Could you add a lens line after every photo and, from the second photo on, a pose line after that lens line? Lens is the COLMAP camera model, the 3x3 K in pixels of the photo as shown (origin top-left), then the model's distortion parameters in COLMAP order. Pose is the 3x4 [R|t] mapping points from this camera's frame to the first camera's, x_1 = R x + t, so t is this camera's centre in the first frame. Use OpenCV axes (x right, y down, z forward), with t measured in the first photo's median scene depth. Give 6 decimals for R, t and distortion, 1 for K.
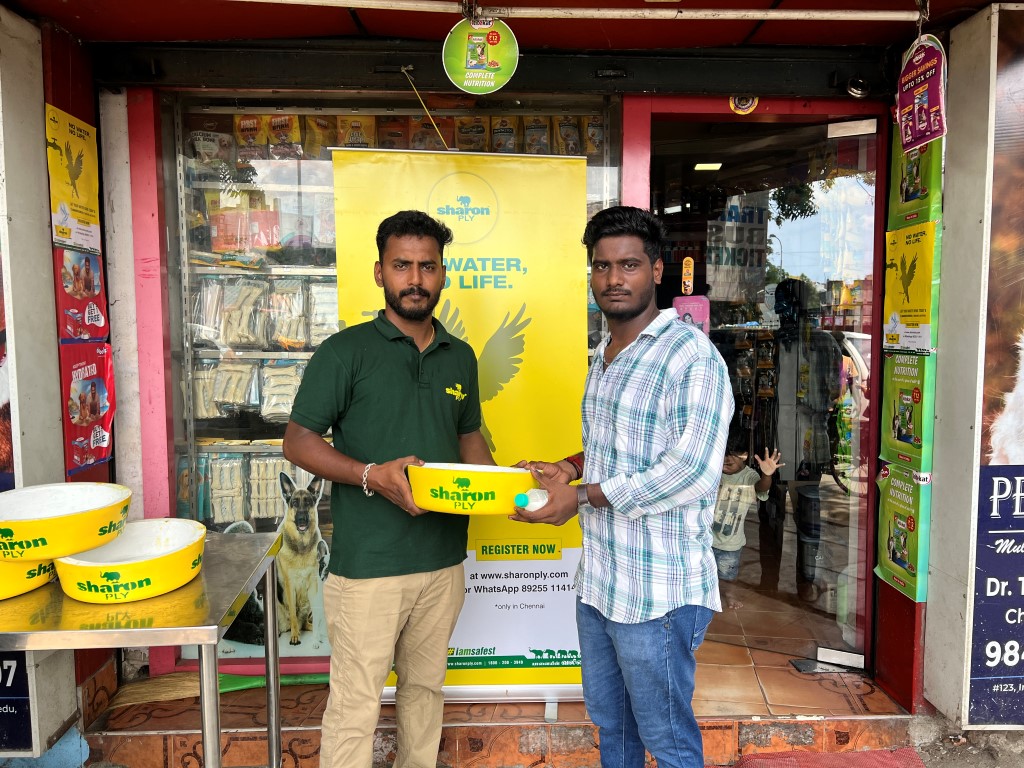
lens RADIAL K [[760.5, 0, 514.7], [0, 760.5, 387.1], [0, 0, 1]] dist [0.043505, -0.049332]
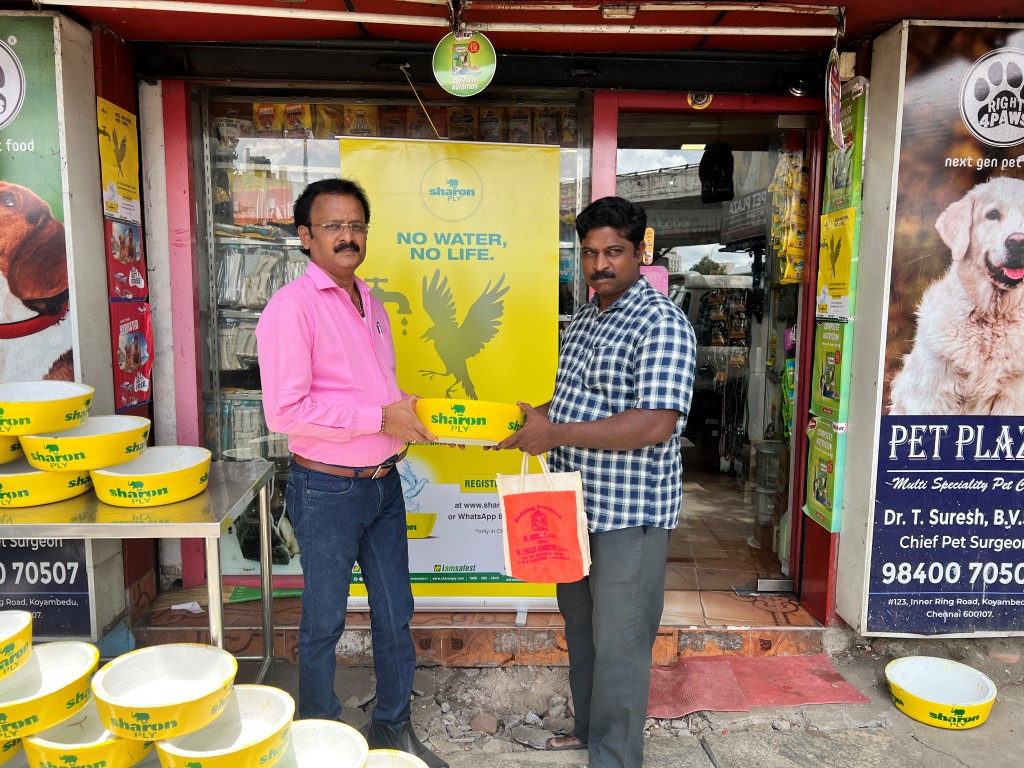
lens RADIAL K [[760.5, 0, 512.6], [0, 760.5, 392.8], [0, 0, 1]] dist [0.043505, -0.049332]
pose [[0.999846, 0.015180, -0.008831, 0.038881], [-0.014787, 0.998965, 0.043012, 0.021691], [0.009475, -0.042875, 0.999036, -0.168143]]
